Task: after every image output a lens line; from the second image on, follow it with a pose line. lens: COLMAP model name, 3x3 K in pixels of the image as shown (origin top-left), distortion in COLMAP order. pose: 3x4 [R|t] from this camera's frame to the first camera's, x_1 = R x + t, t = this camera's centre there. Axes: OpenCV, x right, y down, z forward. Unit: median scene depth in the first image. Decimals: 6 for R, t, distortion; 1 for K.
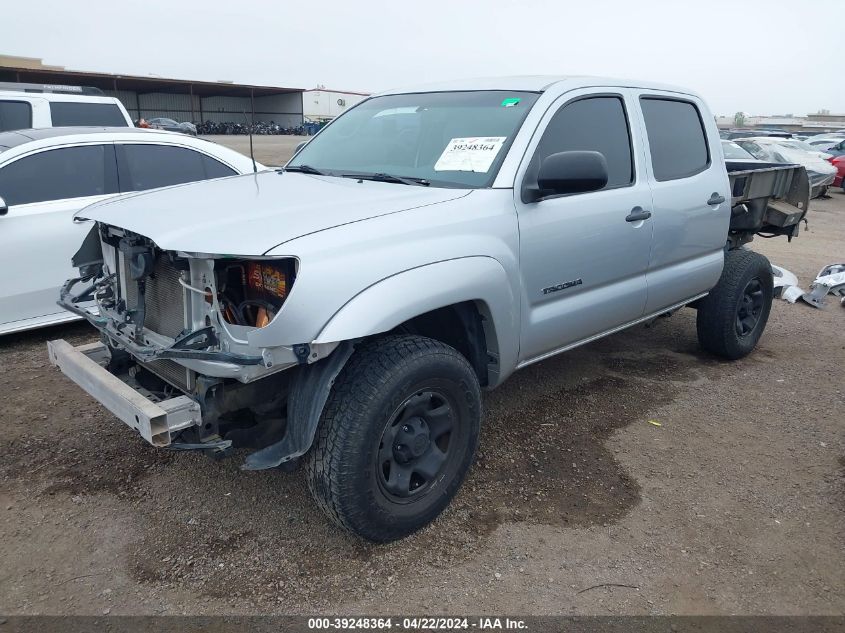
lens RADIAL K [[644.5, 0, 423.5], [0, 644.5, 318.7], [0, 0, 1]] dist [0.015632, -0.012169]
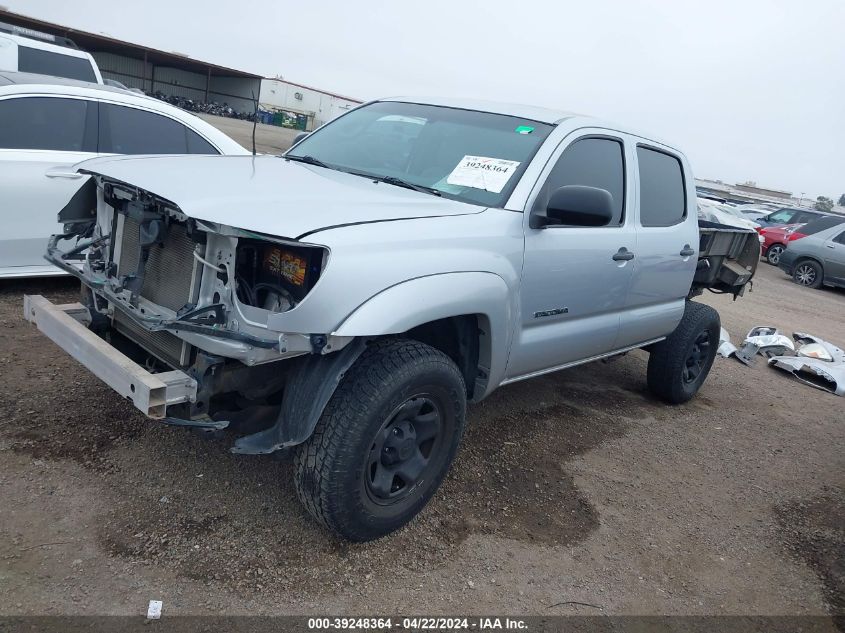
lens RADIAL K [[644.5, 0, 419.8], [0, 644.5, 319.9], [0, 0, 1]] dist [0.015632, -0.012169]
pose [[0.985017, 0.136809, 0.104999, -0.107134], [-0.135273, 0.990572, -0.021645, 0.013489], [-0.106971, 0.007117, 0.994237, -0.010328]]
